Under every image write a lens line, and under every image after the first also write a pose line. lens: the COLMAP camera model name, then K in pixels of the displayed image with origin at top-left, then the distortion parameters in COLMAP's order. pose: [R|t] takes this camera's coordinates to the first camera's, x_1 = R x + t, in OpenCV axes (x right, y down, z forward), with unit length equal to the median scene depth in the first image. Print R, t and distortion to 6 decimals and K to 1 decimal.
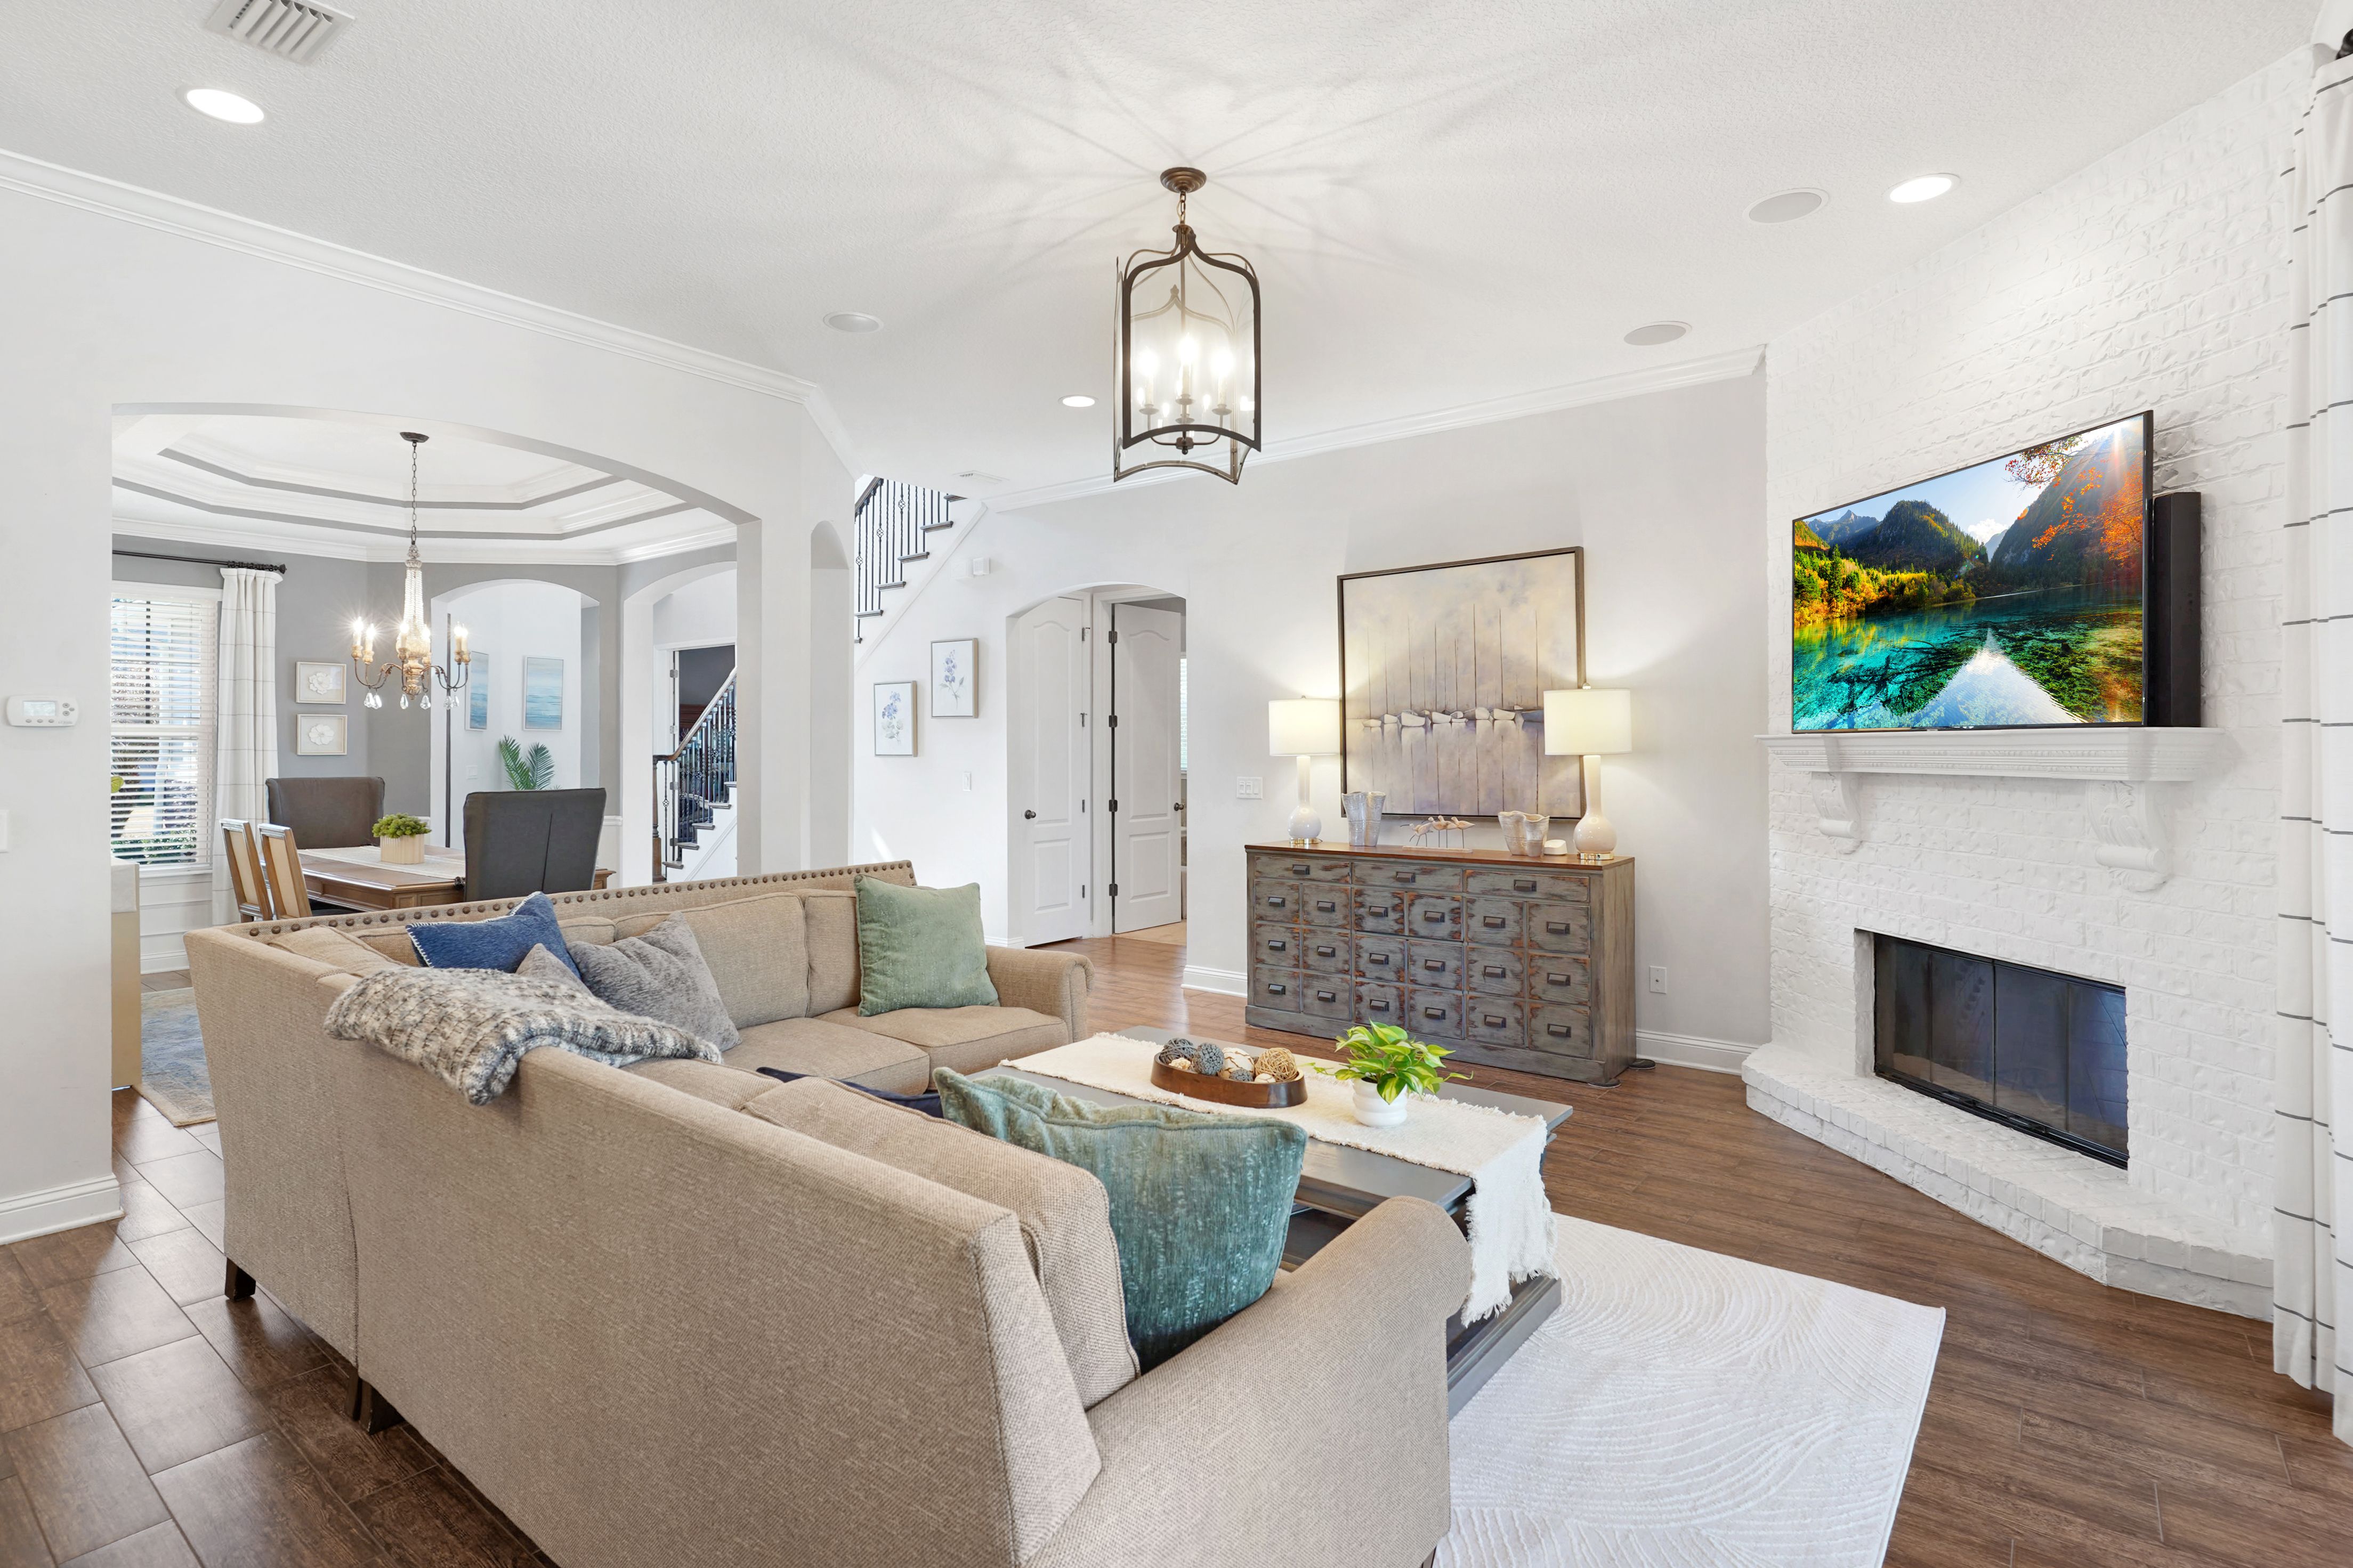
lens RADIAL K [[1151.9, 0, 1170.3], [0, 1151.9, 751.1], [0, 0, 1]] dist [0.000791, 0.000327]
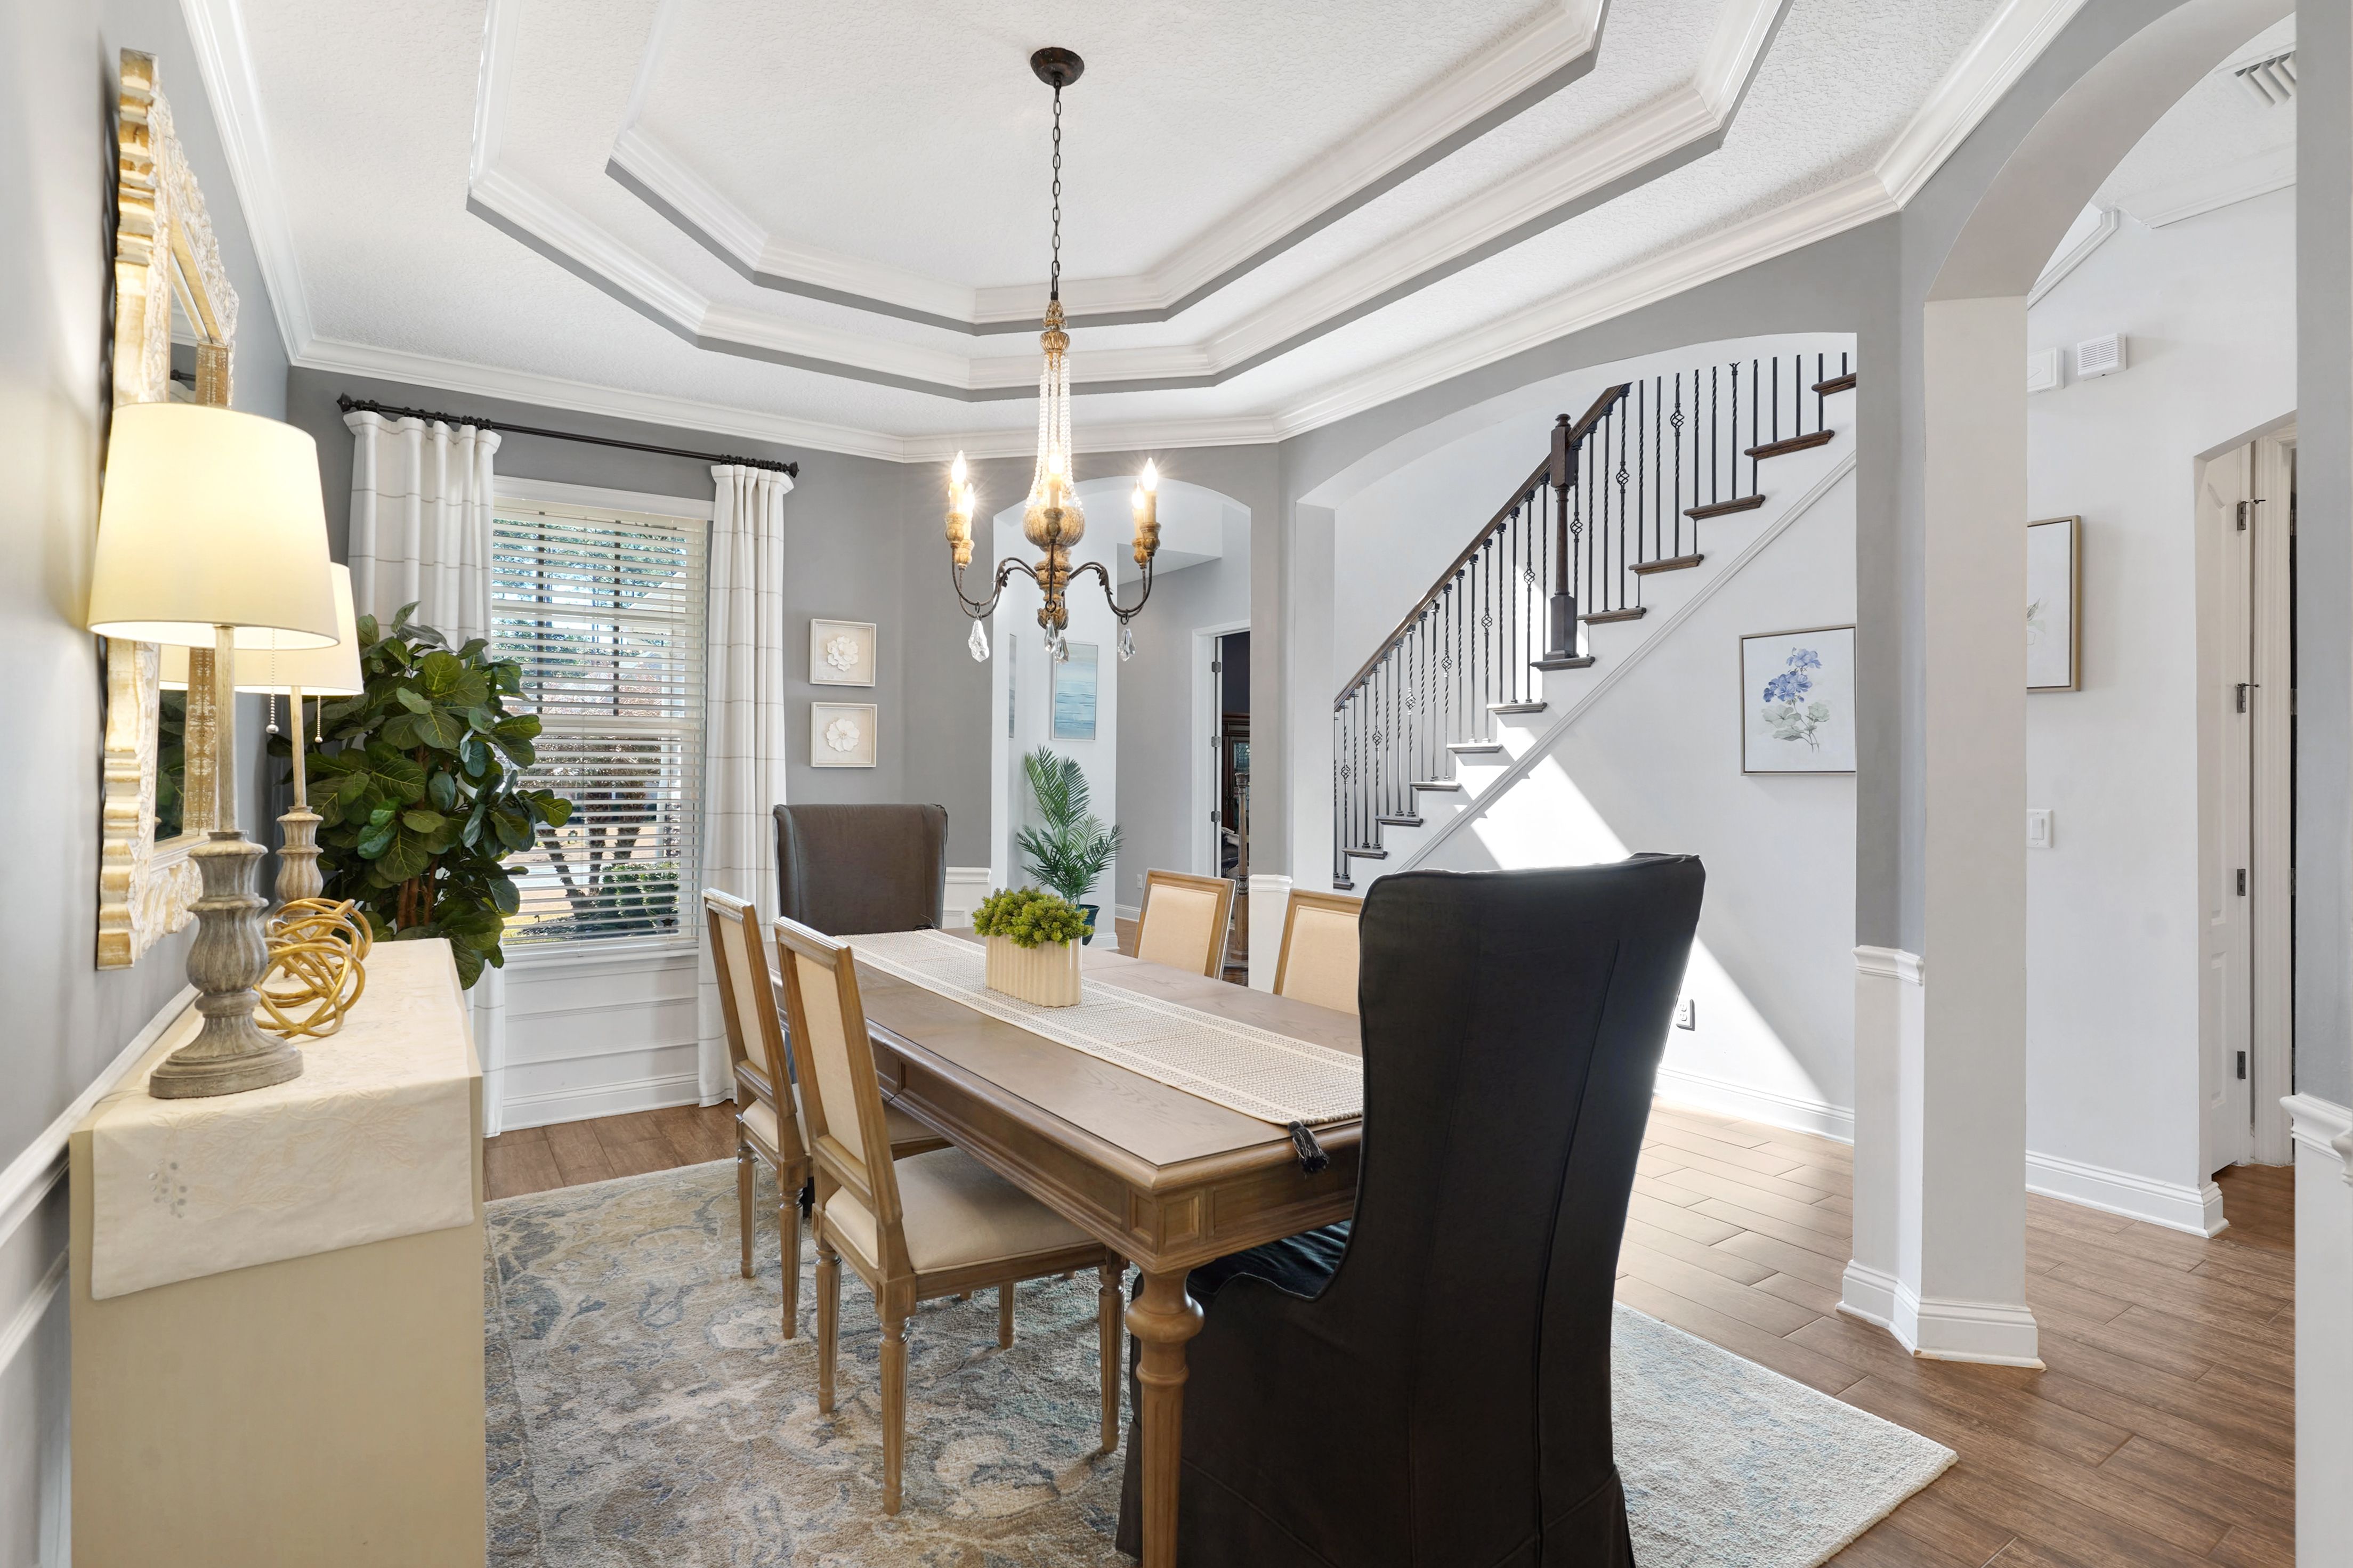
lens RADIAL K [[1160.7, 0, 1178.6], [0, 1160.7, 770.9], [0, 0, 1]] dist [0.001769, 0.000556]
pose [[0.951998, 0.003243, -0.306087, -0.381456], [-0.005241, 0.999970, -0.005708, 0.008144], [0.306059, 0.007038, 0.951986, 0.469584]]
